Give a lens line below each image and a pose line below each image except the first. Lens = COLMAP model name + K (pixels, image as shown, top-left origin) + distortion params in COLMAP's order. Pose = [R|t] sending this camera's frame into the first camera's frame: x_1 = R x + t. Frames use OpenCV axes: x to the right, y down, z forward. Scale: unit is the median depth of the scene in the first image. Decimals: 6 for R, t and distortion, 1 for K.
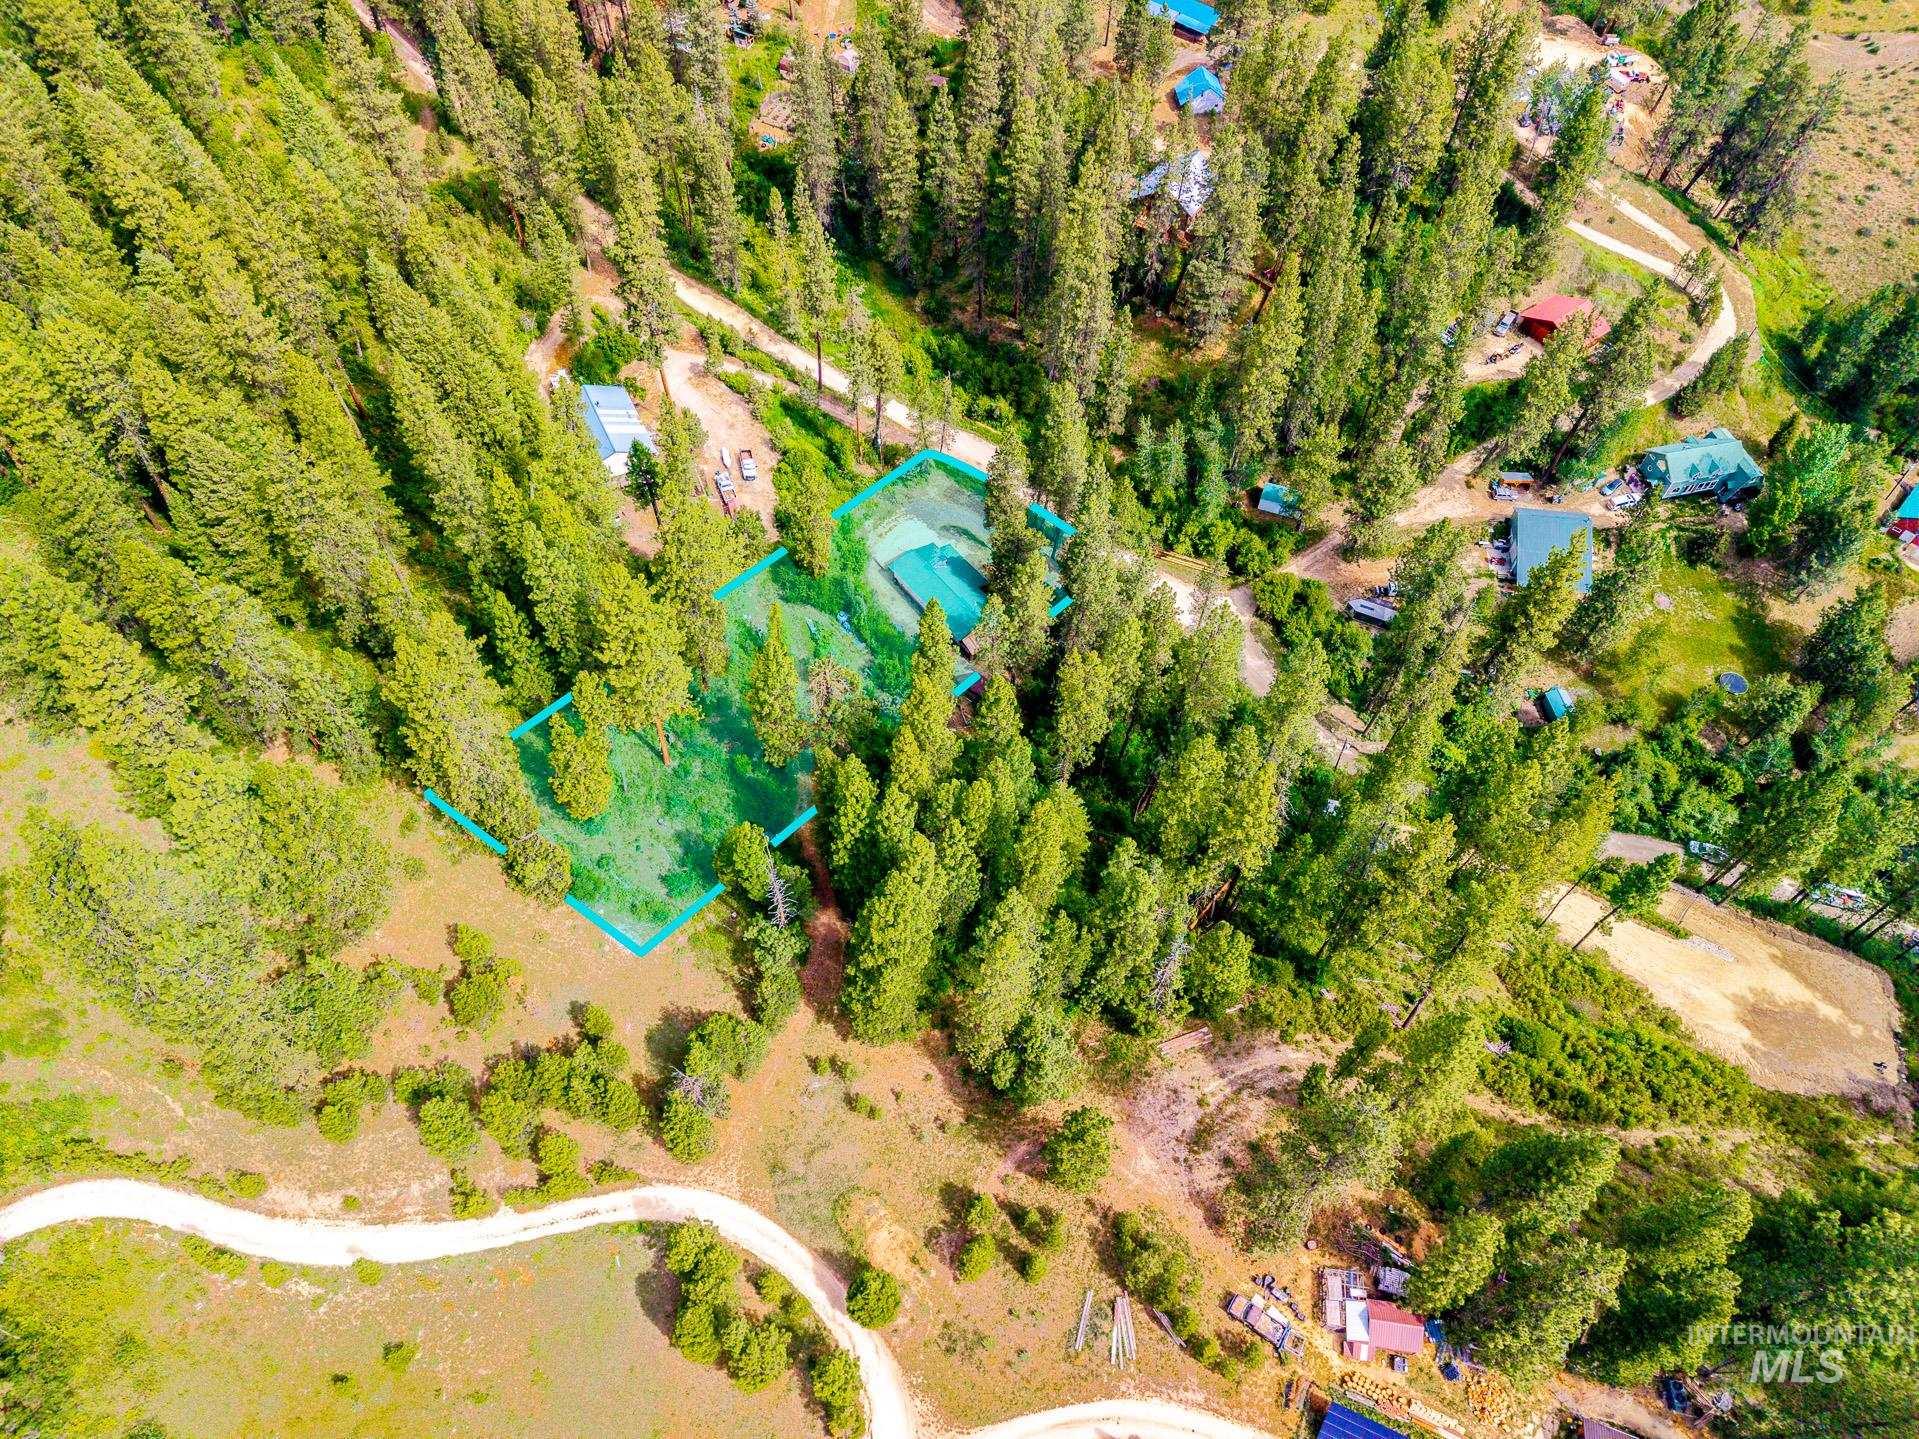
lens RADIAL K [[1286.2, 0, 959.5], [0, 1286.2, 719.5], [0, 0, 1]] dist [0.033873, -0.037068]
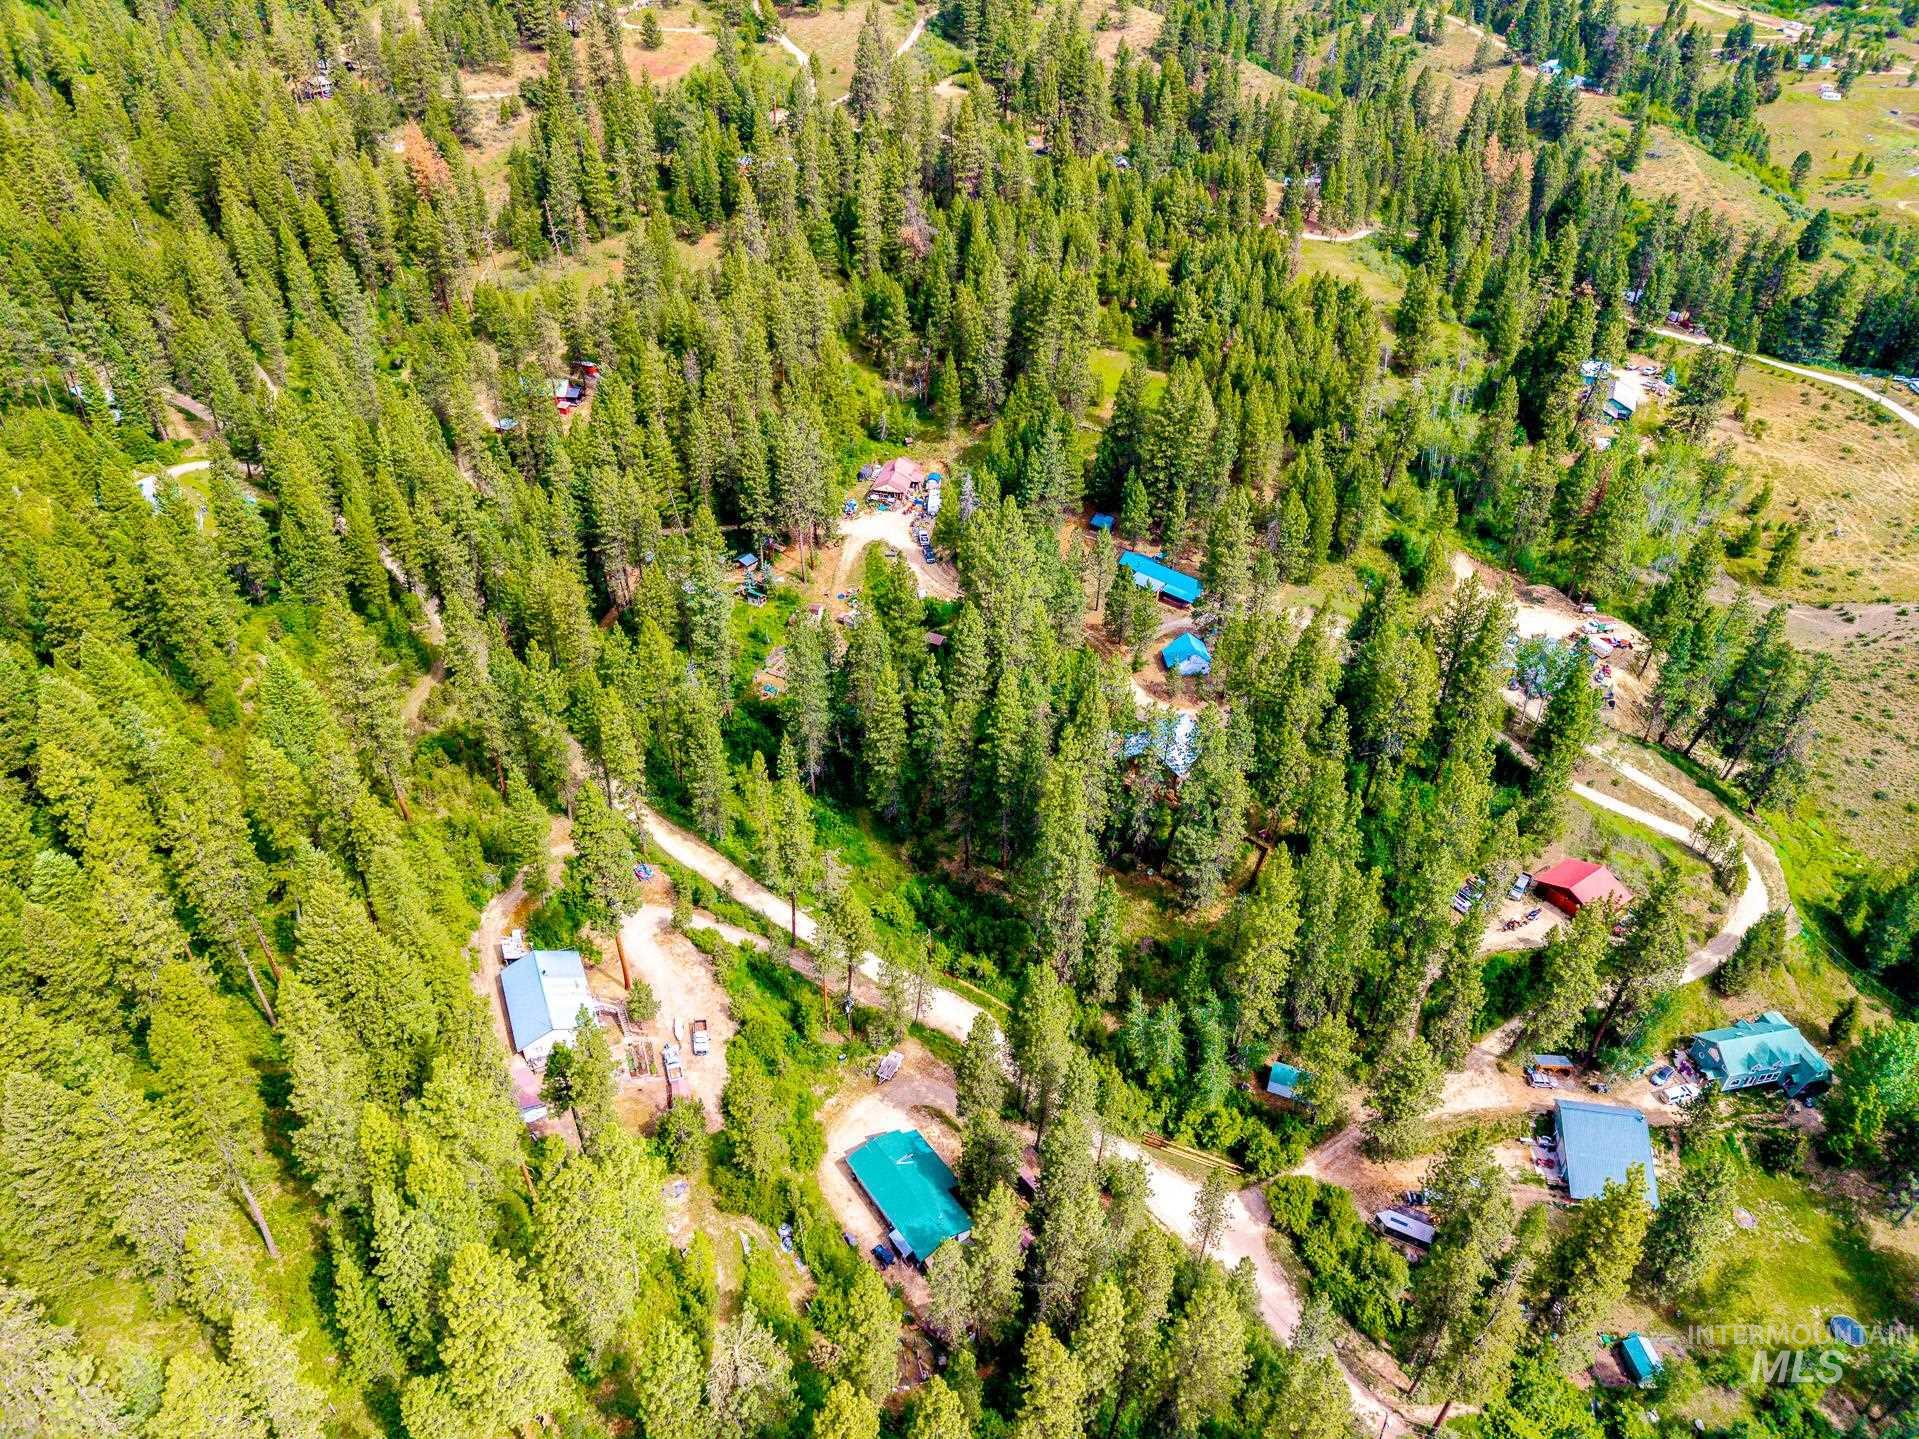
lens RADIAL K [[1287.4, 0, 959.5], [0, 1287.4, 719.5], [0, 0, 1]] dist [0.016791, -0.013437]
pose [[0.999482, 0.014904, -0.028532, 0.039327], [-0.023793, 0.939049, -0.342958, -0.094157], [0.021681, 0.343460, 0.938917, 0.063317]]
